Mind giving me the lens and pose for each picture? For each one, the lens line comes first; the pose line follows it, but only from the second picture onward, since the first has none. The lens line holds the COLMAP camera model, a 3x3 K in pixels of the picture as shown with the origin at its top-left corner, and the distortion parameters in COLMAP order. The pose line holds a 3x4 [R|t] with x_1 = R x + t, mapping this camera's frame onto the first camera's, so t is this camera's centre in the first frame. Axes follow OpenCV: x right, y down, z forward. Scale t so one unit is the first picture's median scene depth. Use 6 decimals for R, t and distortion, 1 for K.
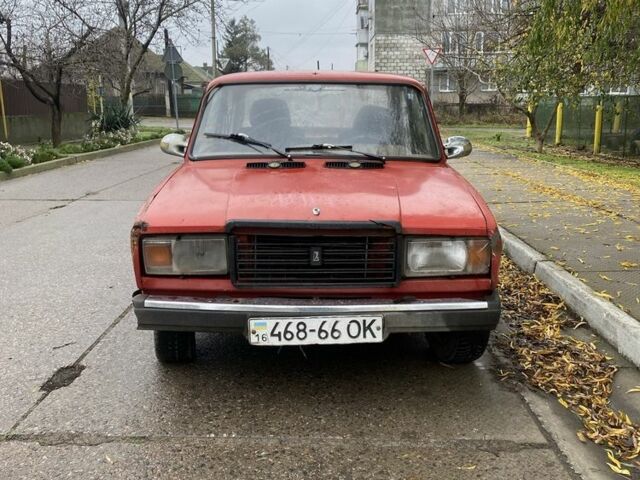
lens RADIAL K [[634.9, 0, 313.3], [0, 634.9, 234.8], [0, 0, 1]] dist [0.044359, 0.000000]
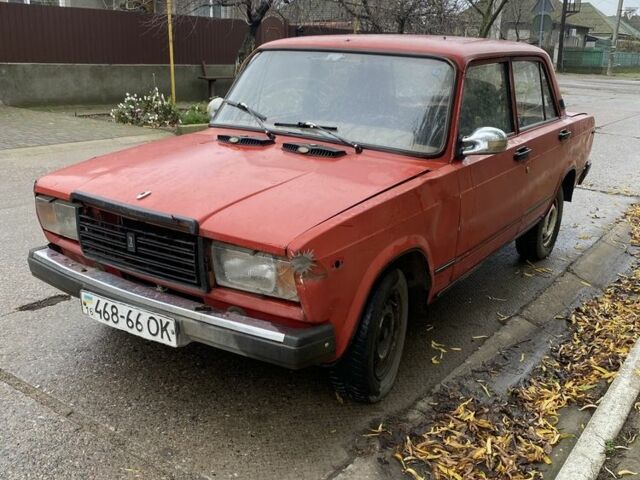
lens RADIAL K [[634.9, 0, 326.9], [0, 634.9, 242.0], [0, 0, 1]] dist [0.044359, 0.000000]
pose [[0.835120, 0.190783, -0.515923, 0.735934], [-0.148158, 0.981279, 0.123045, -0.126328], [0.529739, -0.026319, 0.847752, 0.343188]]
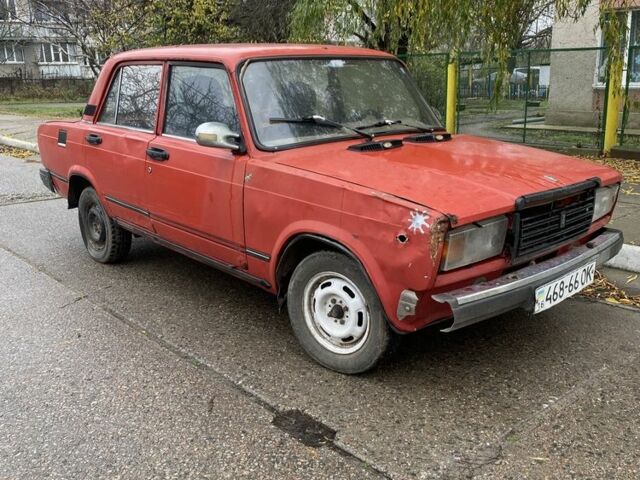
lens RADIAL K [[634.9, 0, 317.8], [0, 634.9, 240.9], [0, 0, 1]] dist [0.044359, 0.000000]
pose [[0.740051, -0.188702, 0.645535, -1.016532], [0.156571, 0.981799, 0.107503, -0.113133], [-0.654071, 0.021515, 0.756127, 0.441451]]
